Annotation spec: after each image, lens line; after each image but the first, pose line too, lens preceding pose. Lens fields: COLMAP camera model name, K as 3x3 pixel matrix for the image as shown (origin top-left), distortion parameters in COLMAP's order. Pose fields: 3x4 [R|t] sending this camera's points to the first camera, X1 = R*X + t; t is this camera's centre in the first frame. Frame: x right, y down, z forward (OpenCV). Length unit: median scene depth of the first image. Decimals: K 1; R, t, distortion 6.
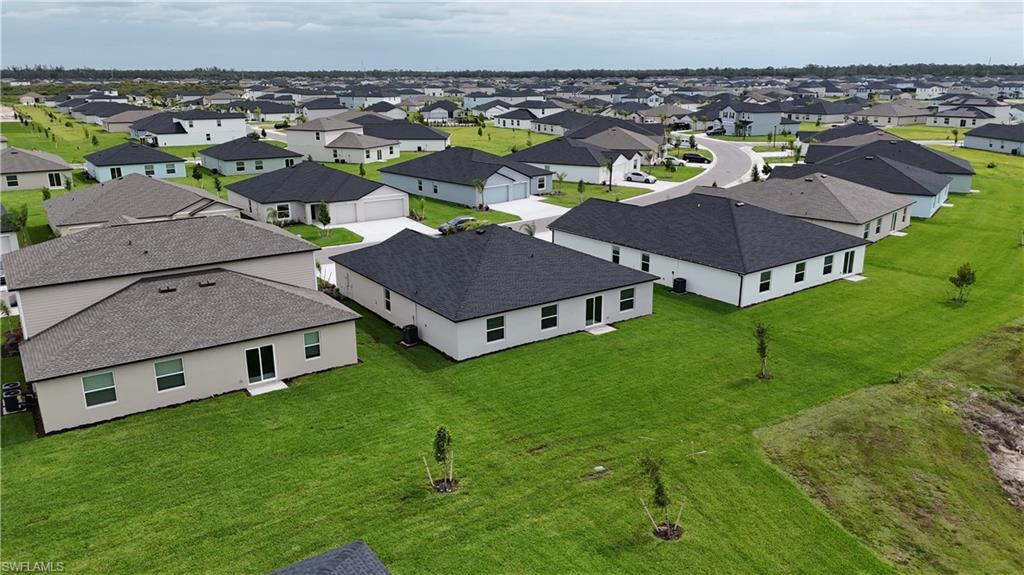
lens RADIAL K [[751.7, 0, 517.5], [0, 751.7, 289.8], [0, 0, 1]] dist [0.083119, -0.092184]
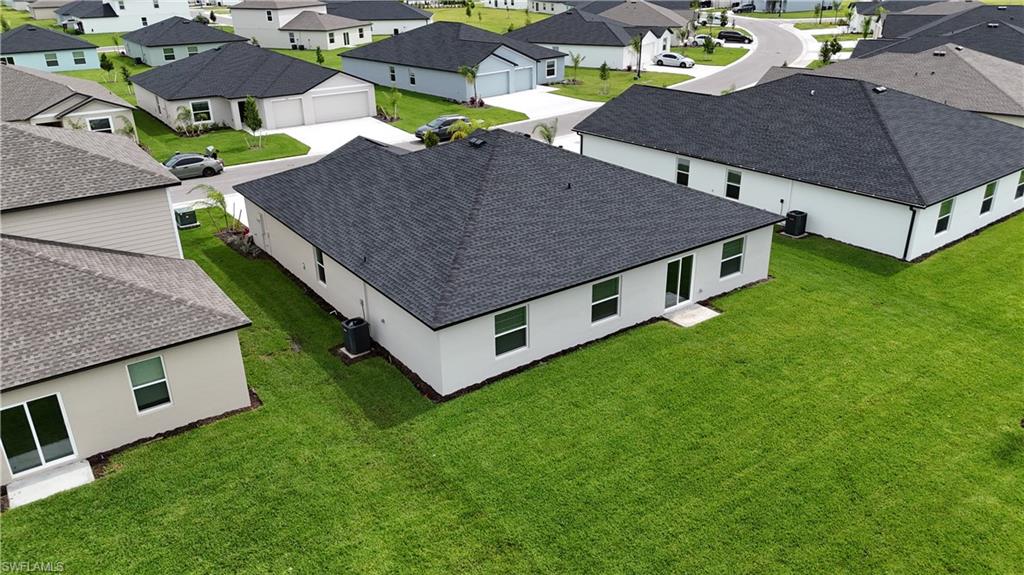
lens RADIAL K [[746.9, 0, 512.0], [0, 746.9, 287.5], [0, 0, 1]] dist [0.035122, -0.002671]
pose [[0.999871, -0.015883, 0.002258, -0.022754], [0.015448, 0.991181, 0.131615, -0.037837], [-0.004328, -0.131563, 0.991298, 0.370524]]
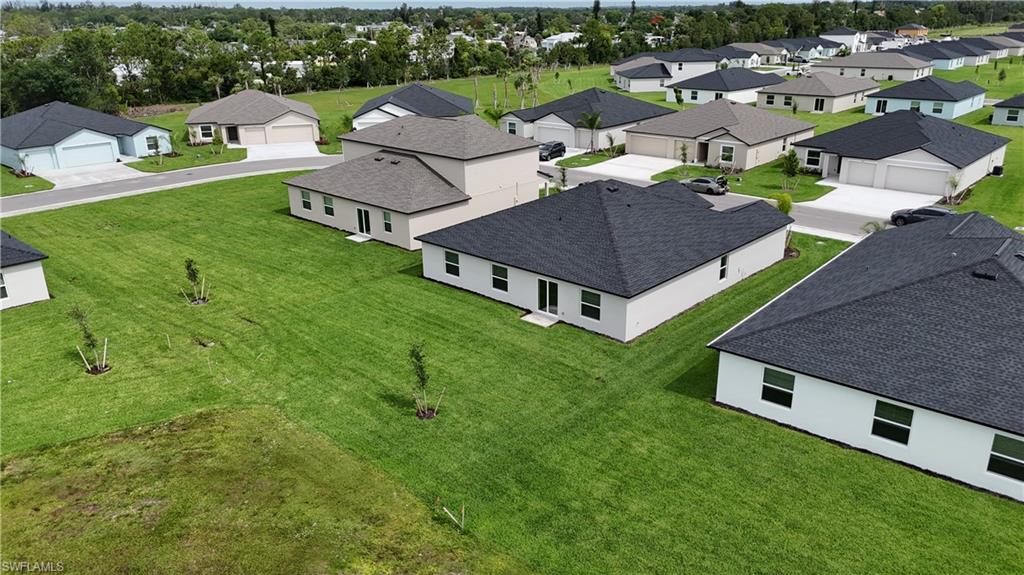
lens RADIAL K [[751.7, 0, 517.5], [0, 751.7, 289.8], [0, 0, 1]] dist [0.083119, -0.092184]
pose [[0.222706, 0.338608, -0.914192, 0.731304], [-0.258641, 0.924660, 0.279477, -0.174574], [0.939950, 0.174207, 0.293506, 0.613230]]
